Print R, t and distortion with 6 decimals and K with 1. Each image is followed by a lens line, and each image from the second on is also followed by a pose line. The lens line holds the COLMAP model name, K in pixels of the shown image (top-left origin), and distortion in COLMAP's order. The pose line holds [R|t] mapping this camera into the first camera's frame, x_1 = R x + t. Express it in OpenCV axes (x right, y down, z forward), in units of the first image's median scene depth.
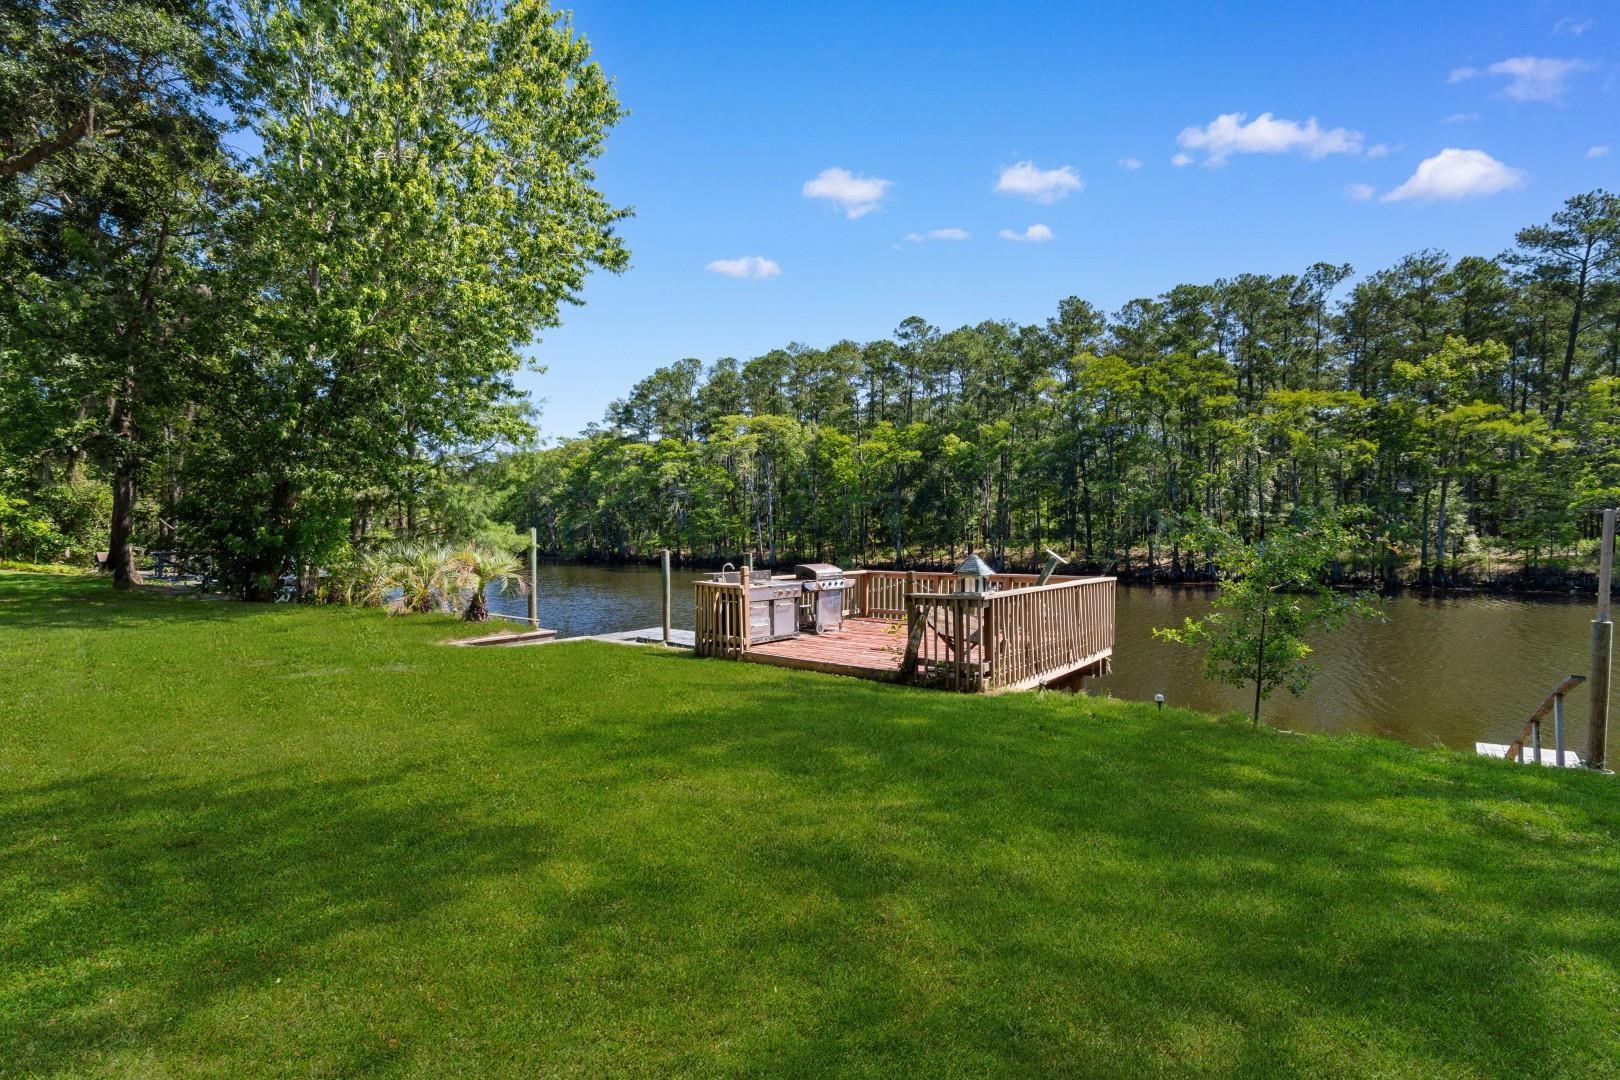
lens RADIAL K [[721.6, 0, 810.0], [0, 721.6, 540.0], [0, 0, 1]] dist [0.000786, 0.000014]
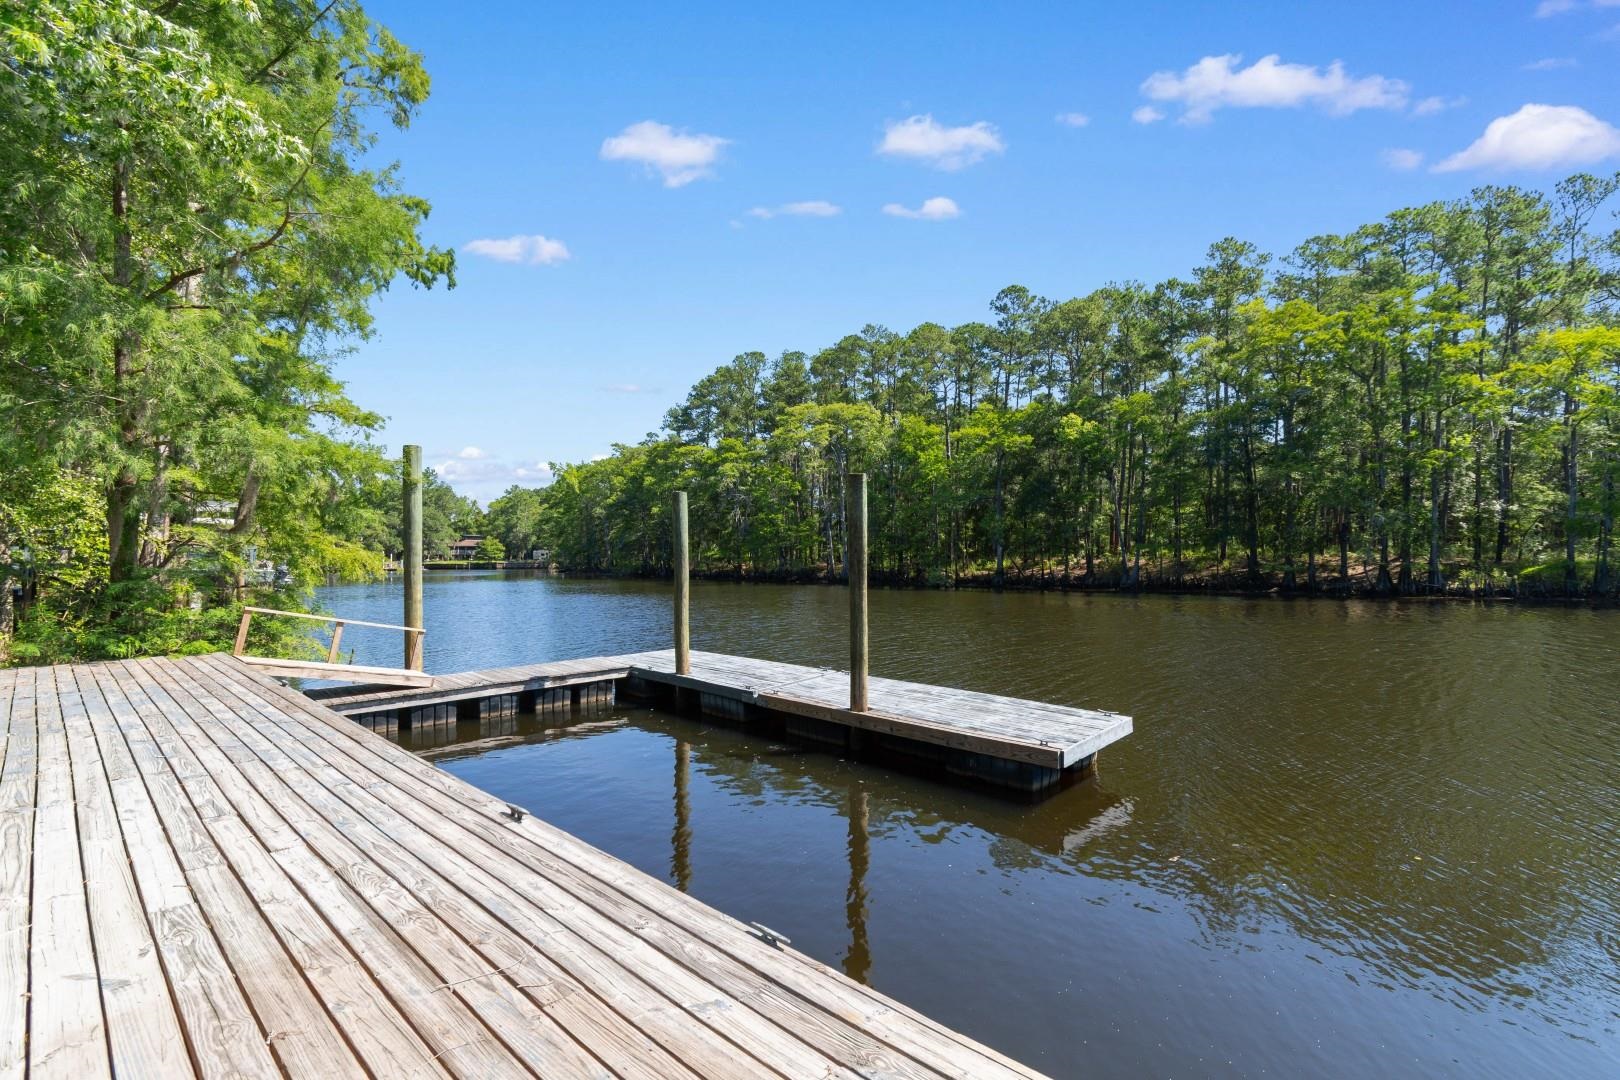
lens RADIAL K [[713.9, 0, 816.3], [0, 713.9, 573.2], [0, 0, 1]] dist [0.002507, 0.000614]
pose [[0.996788, 0.003585, -0.080010, -0.018562], [-0.002709, 0.999935, 0.011052, 0.018627], [0.080044, -0.010799, 0.996733, 0.143045]]
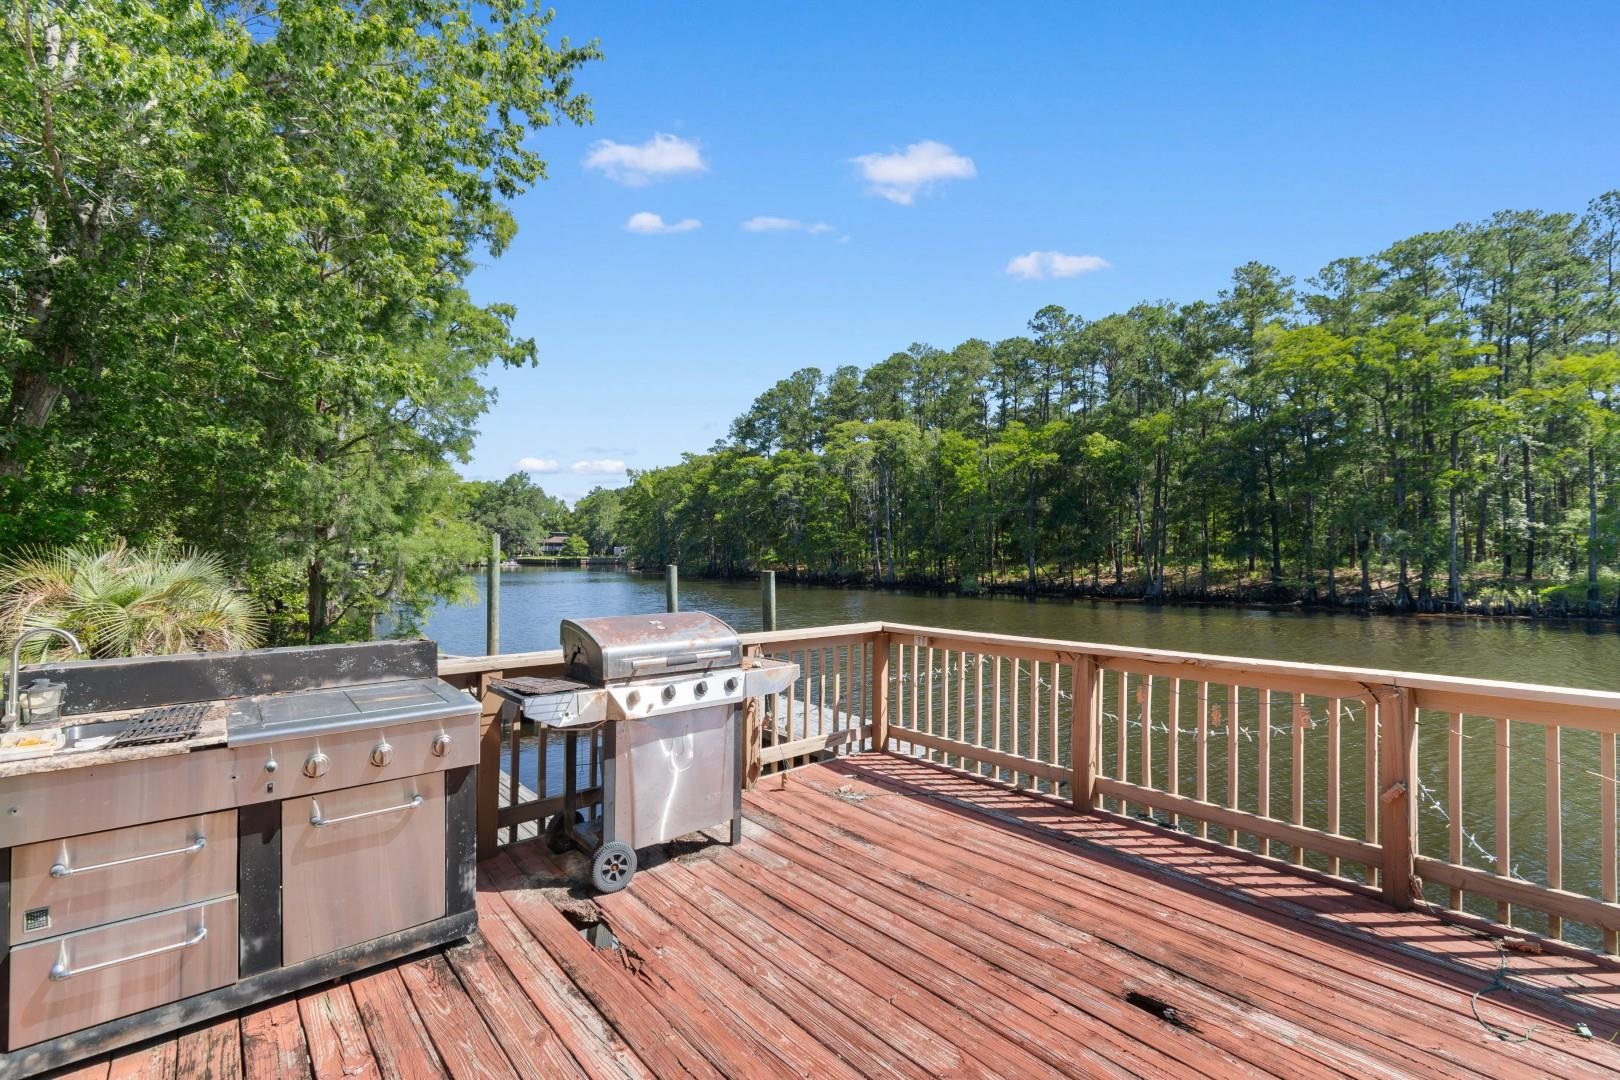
lens RADIAL K [[703.3, 0, 813.2], [0, 703.3, 547.1], [0, 0, 1]] dist [0.002396, -0.000498]
pose [[0.982788, 0.002987, -0.184711, 0.016942], [-0.005524, 0.999897, -0.013221, 0.001171], [0.184653, 0.014013, 0.982704, 0.098102]]
